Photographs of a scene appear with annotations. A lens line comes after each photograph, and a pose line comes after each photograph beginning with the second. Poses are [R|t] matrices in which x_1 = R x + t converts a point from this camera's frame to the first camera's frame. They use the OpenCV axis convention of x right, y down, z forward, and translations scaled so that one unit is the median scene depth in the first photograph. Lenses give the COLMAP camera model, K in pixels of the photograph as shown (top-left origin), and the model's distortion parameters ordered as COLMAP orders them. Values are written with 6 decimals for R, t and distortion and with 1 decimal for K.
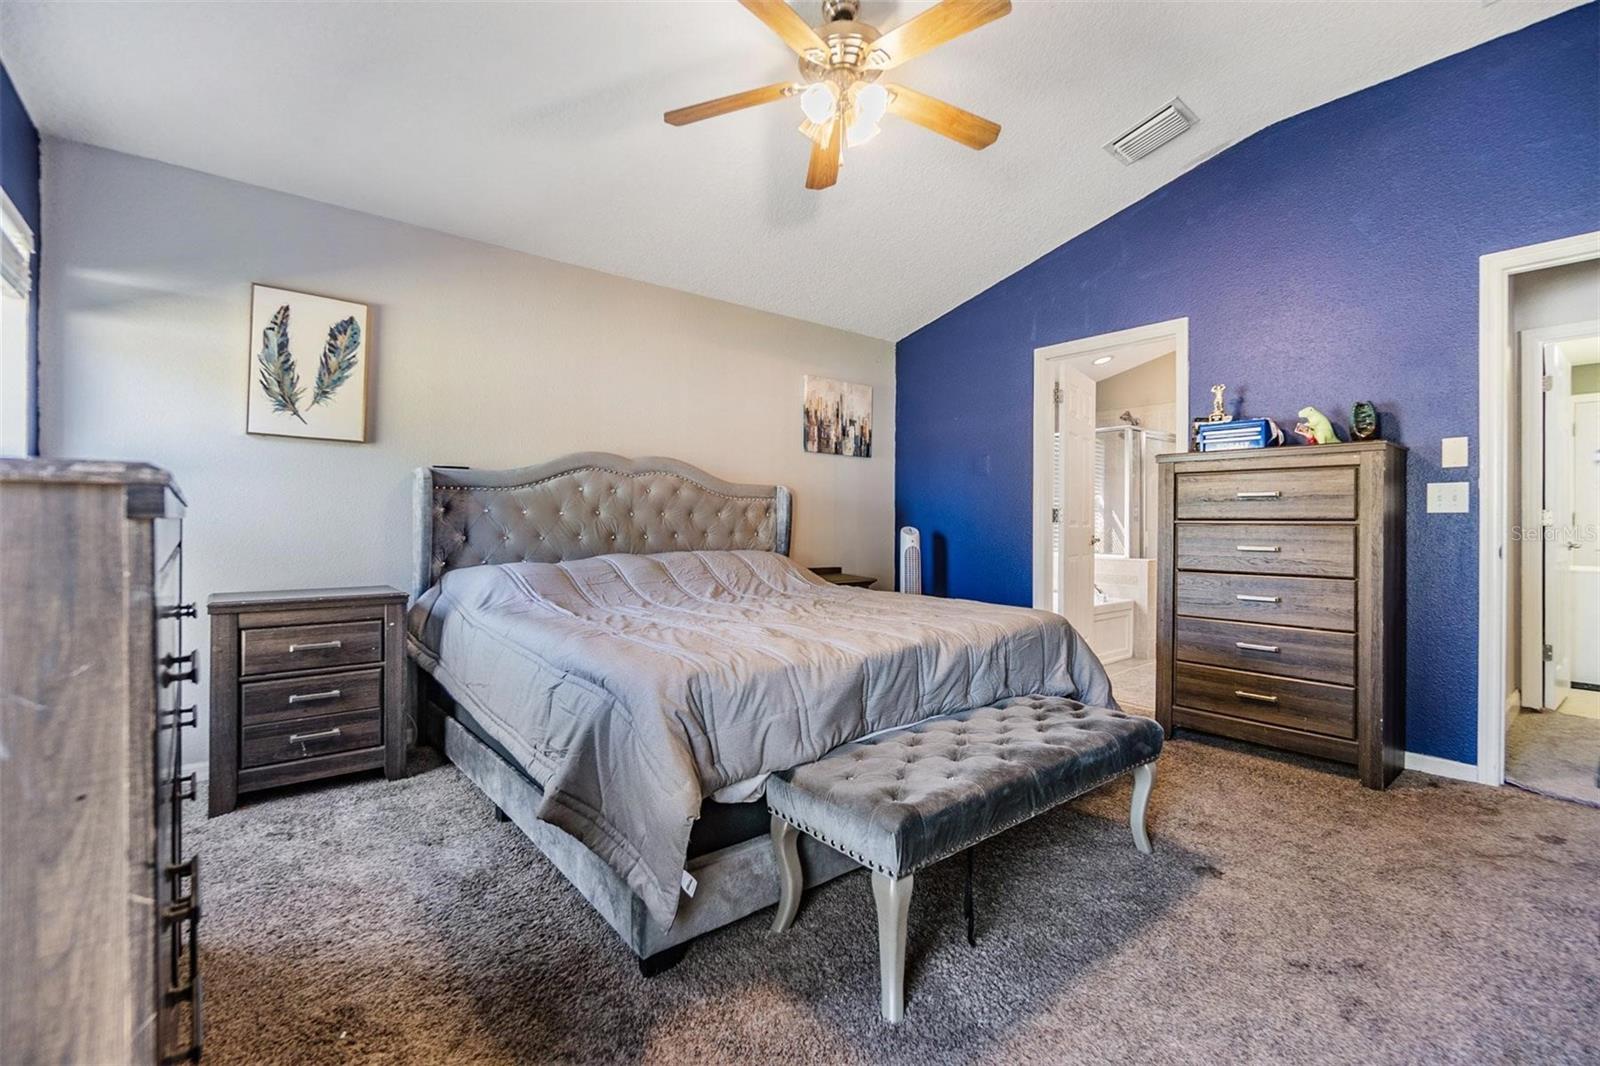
lens RADIAL K [[698.6, 0, 799.9], [0, 698.6, 515.6], [0, 0, 1]] dist [-0.004515, -0.000571]
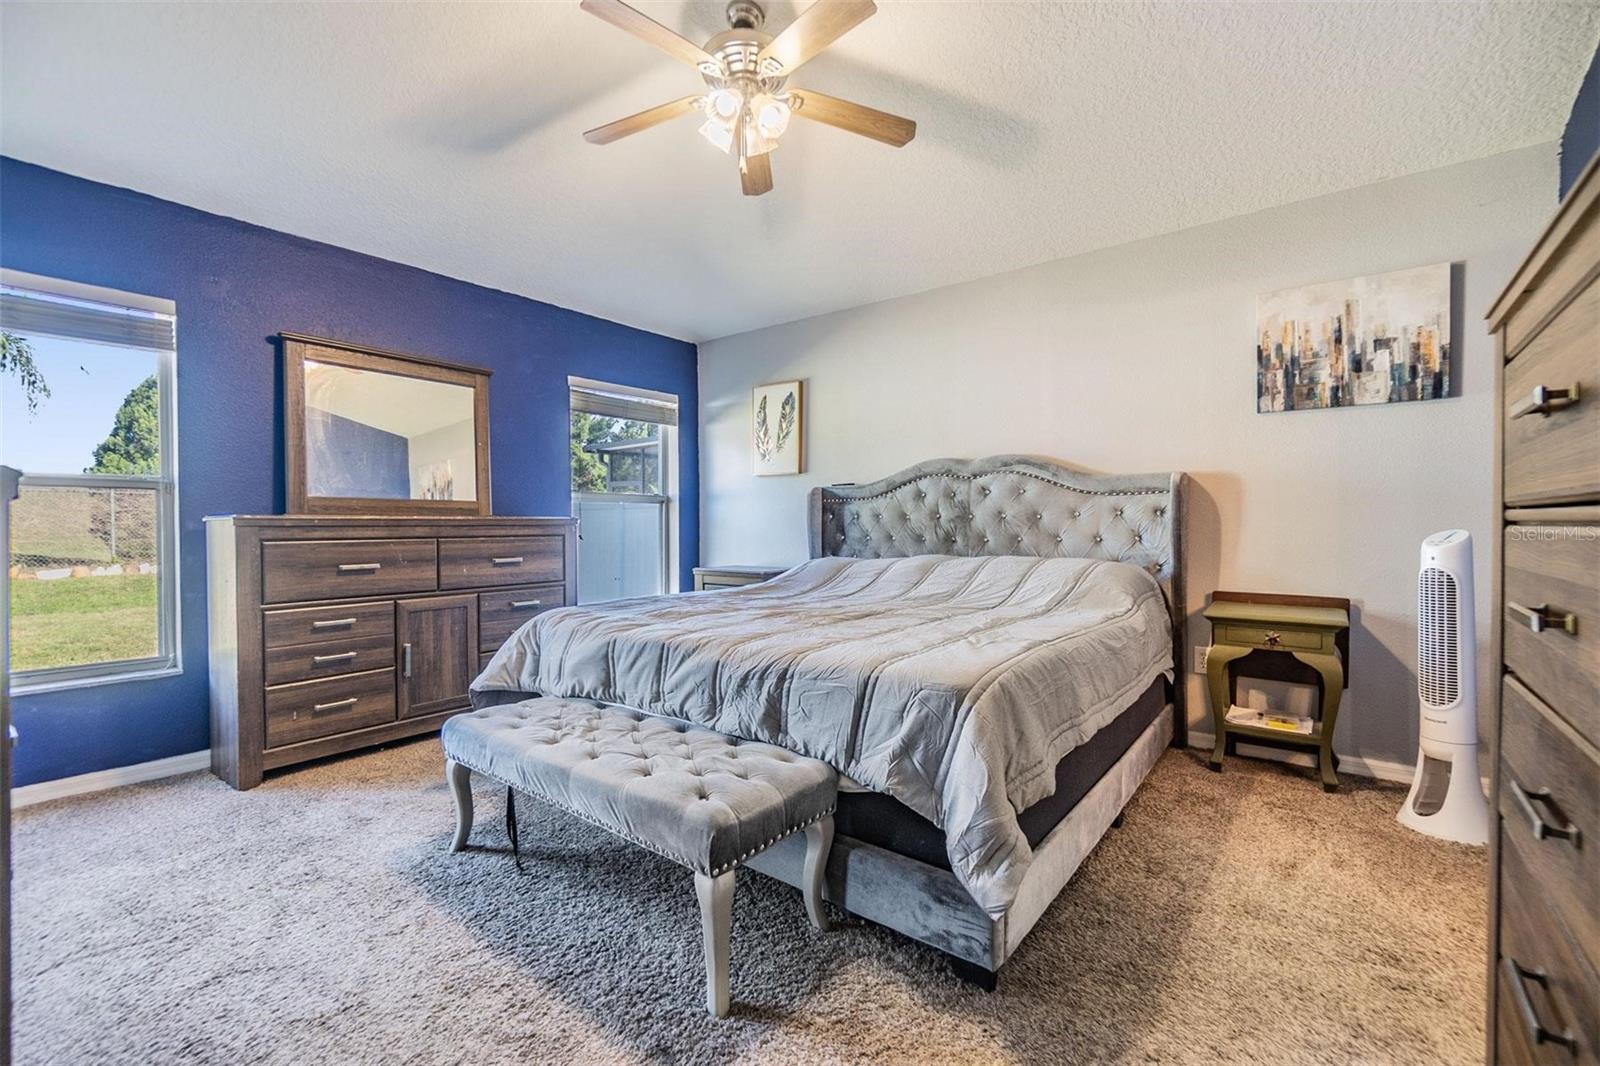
lens RADIAL K [[698.6, 0, 799.9], [0, 698.6, 515.6], [0, 0, 1]] dist [-0.004515, -0.000571]
pose [[0.205757, -0.025496, -0.978271, 0.546439], [0.008327, 0.999670, -0.024302, 0.014955], [0.978568, -0.003146, 0.205902, 0.449859]]
